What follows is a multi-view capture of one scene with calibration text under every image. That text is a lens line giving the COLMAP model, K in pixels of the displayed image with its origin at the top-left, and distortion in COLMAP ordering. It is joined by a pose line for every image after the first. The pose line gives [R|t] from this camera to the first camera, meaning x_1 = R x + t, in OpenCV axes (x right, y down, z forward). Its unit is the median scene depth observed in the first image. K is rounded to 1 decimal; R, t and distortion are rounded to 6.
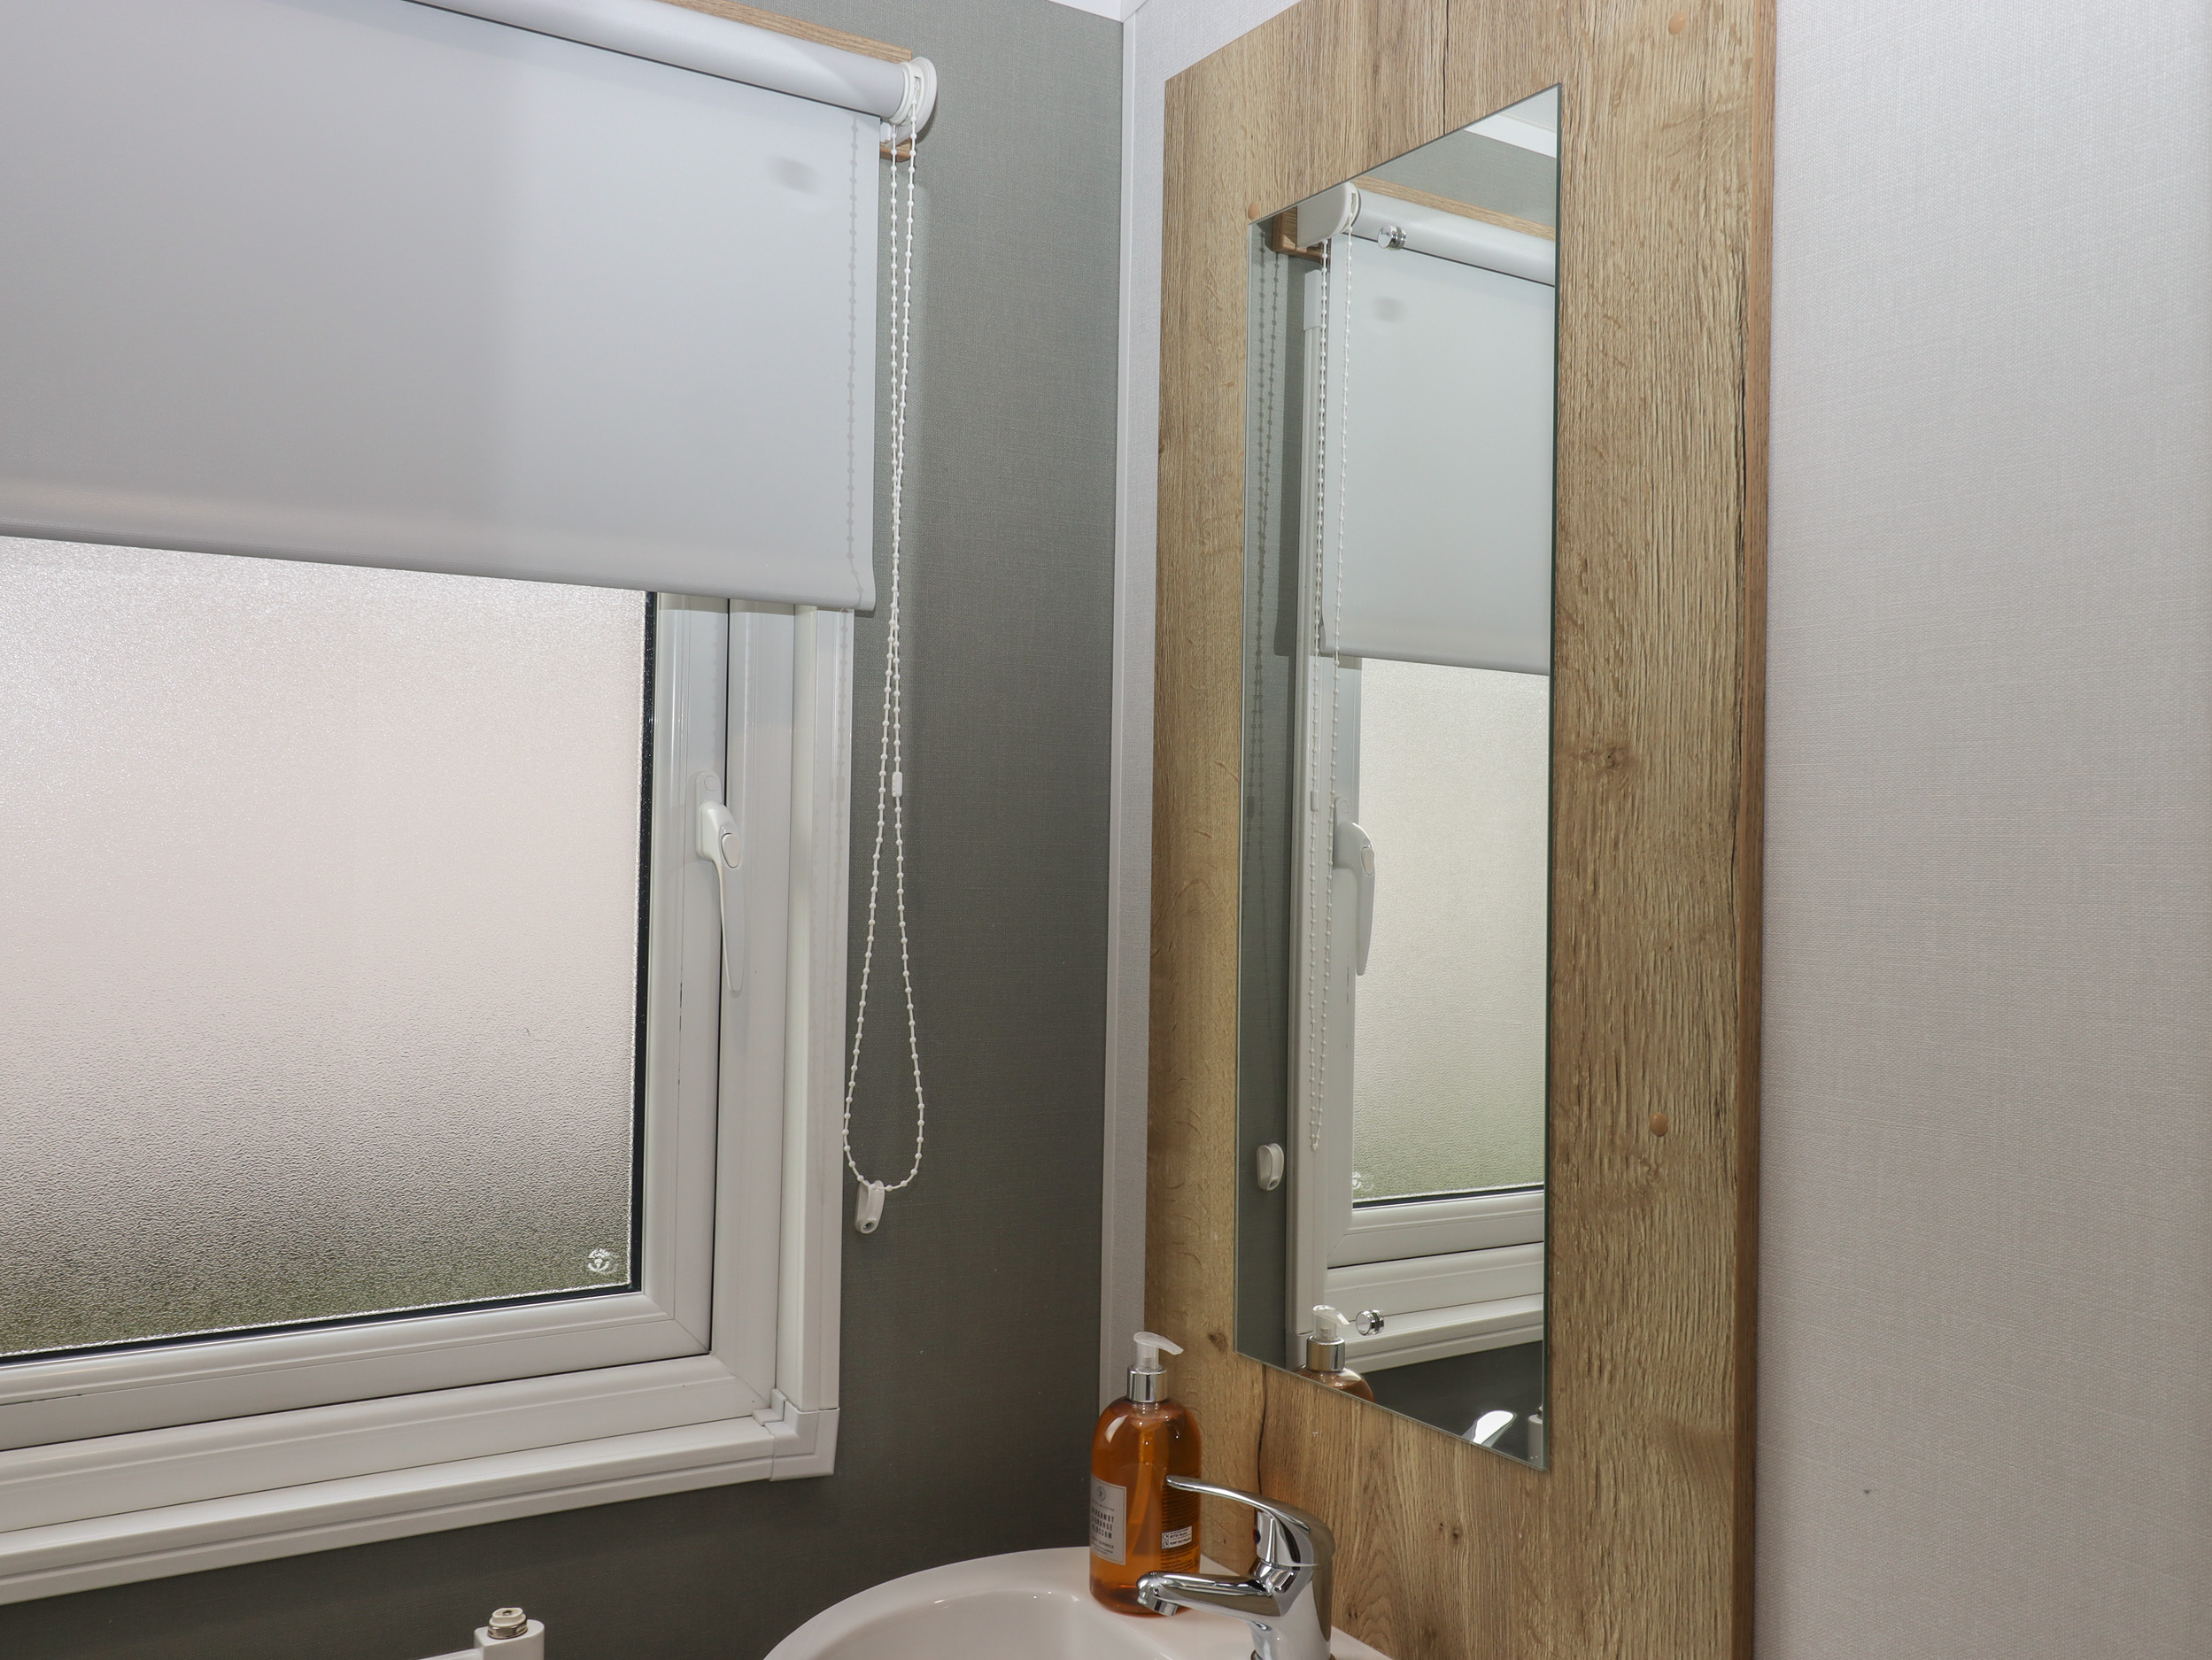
lens RADIAL K [[1890.8, 0, 1106.0], [0, 1890.8, 830.0], [0, 0, 1]] dist [0.013618, -0.008694]
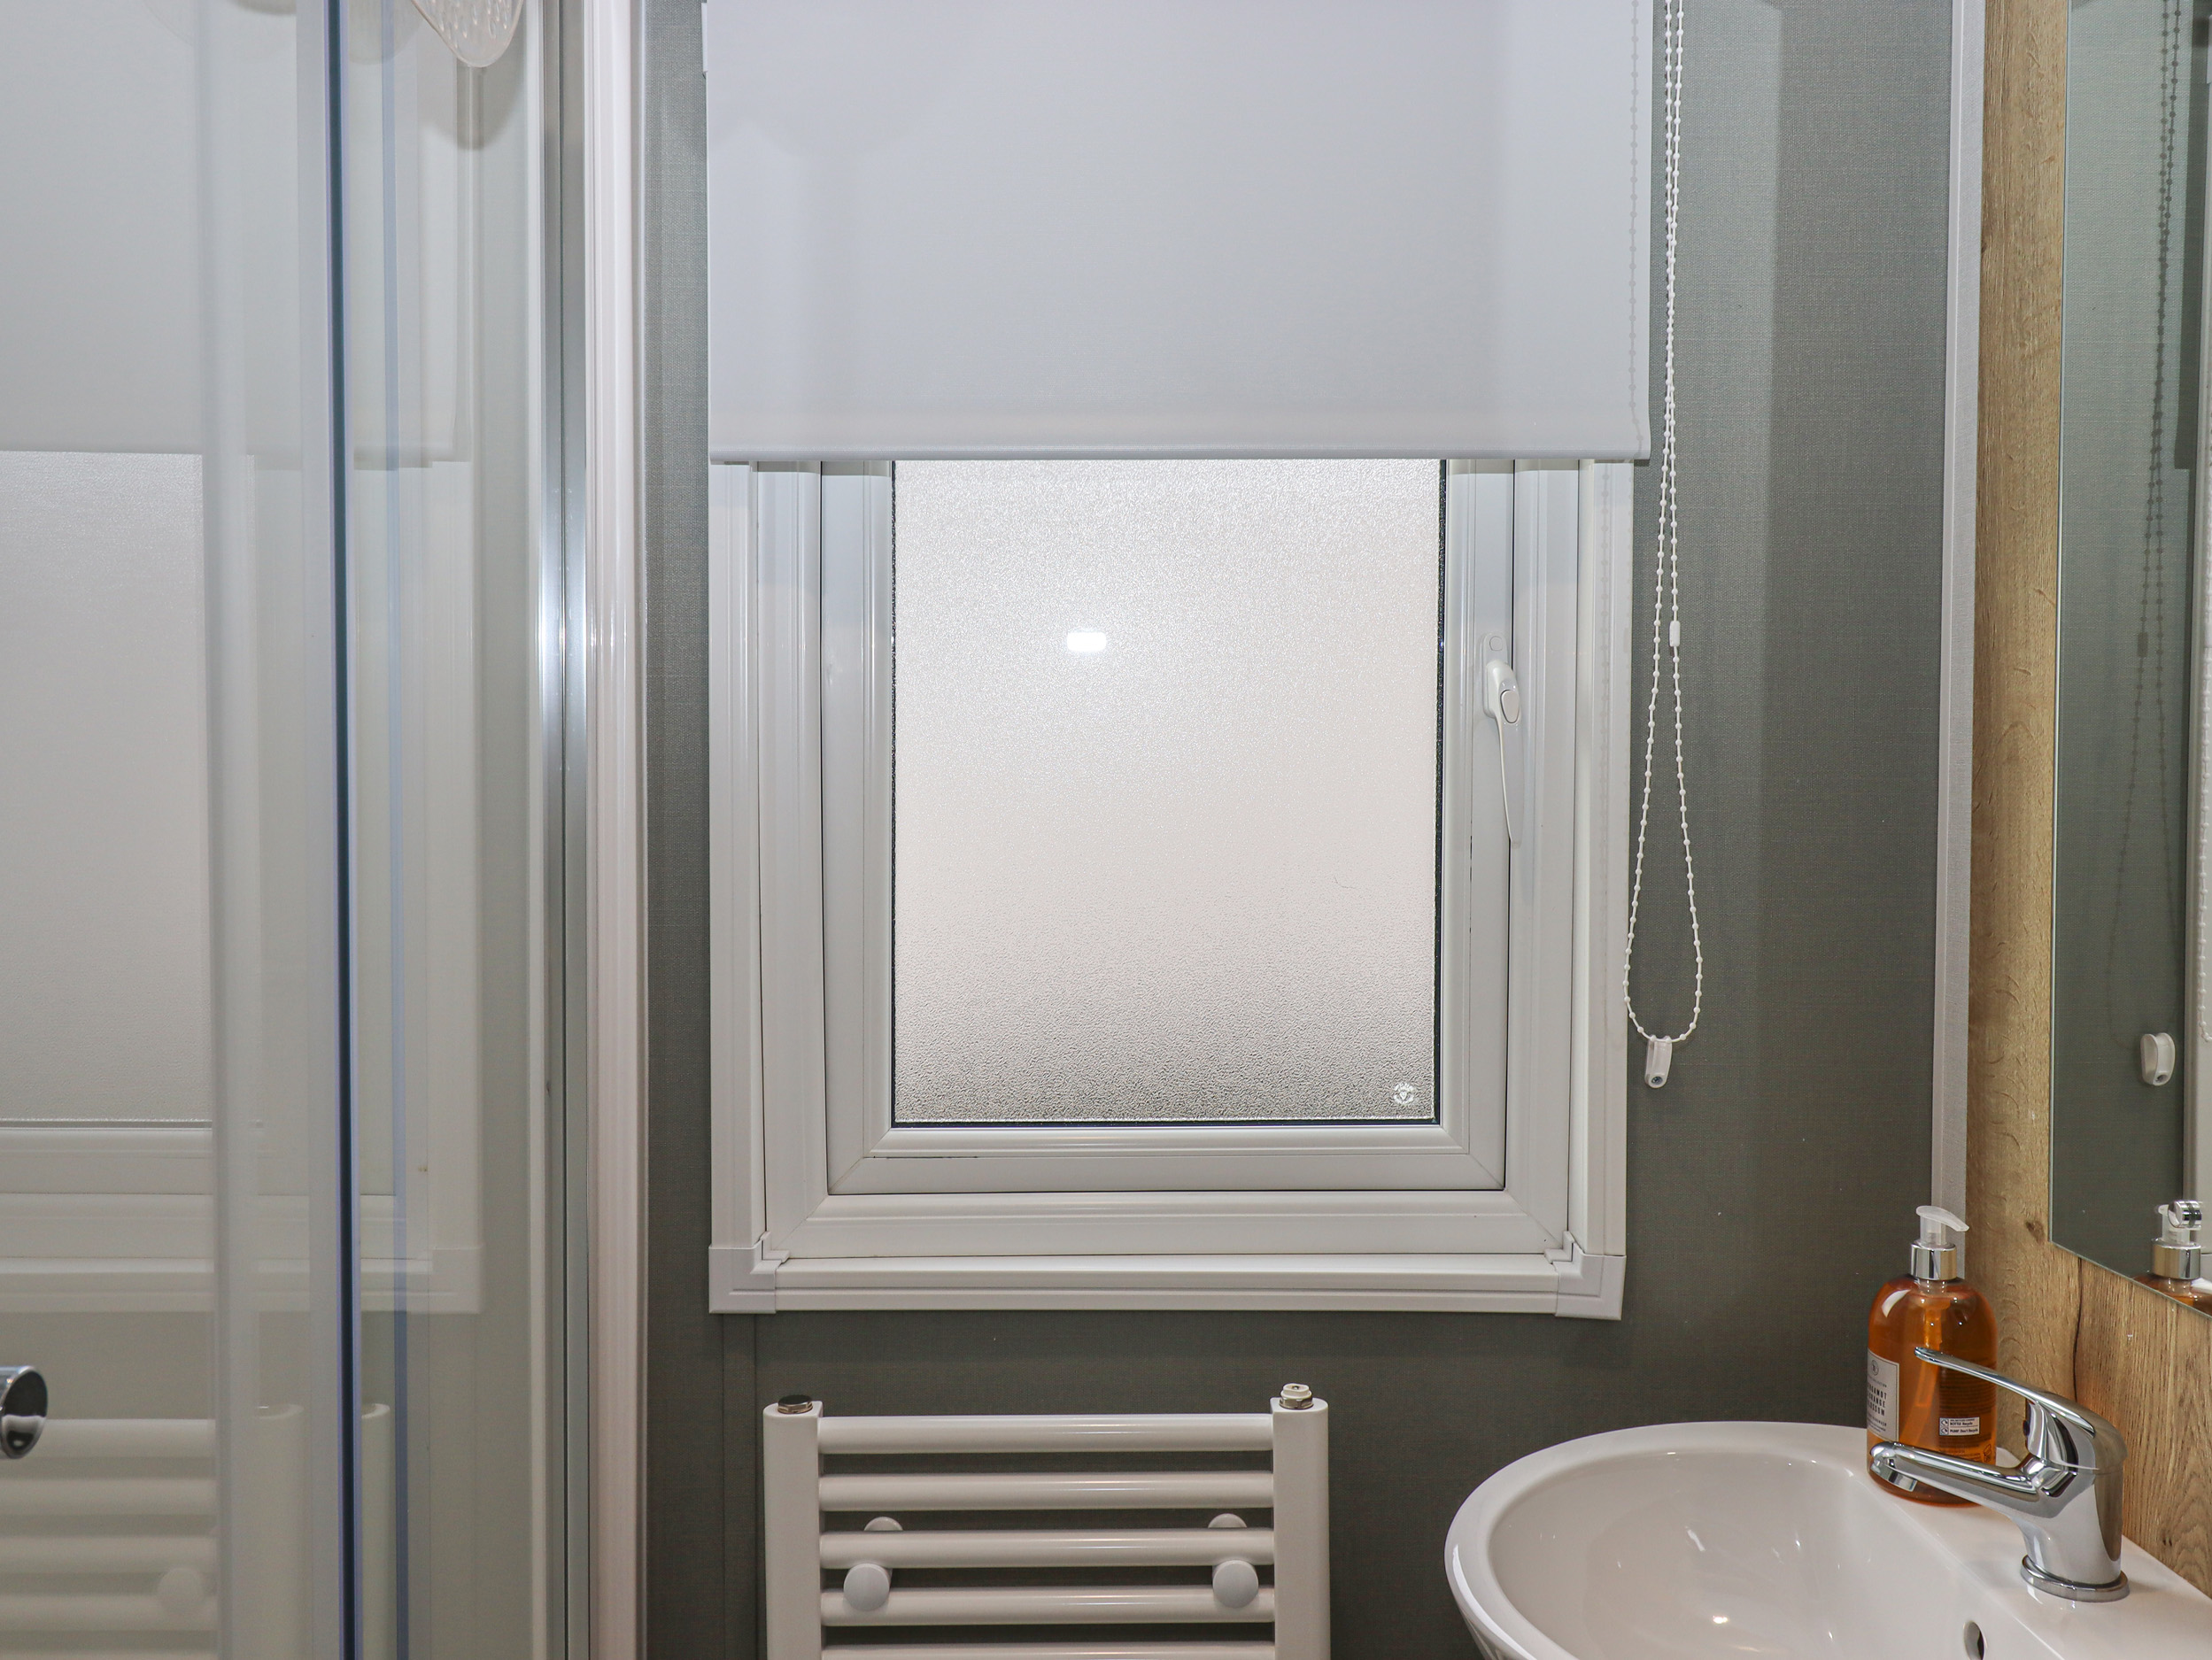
lens RADIAL K [[1890.8, 0, 1106.0], [0, 1890.8, 830.0], [0, 0, 1]] dist [0.013618, -0.008694]
pose [[0.852780, 0.000564, -0.522270, 0.152881], [0.019130, 0.999295, 0.032316, 0.040693], [0.521920, -0.037549, 0.852167, 0.001990]]
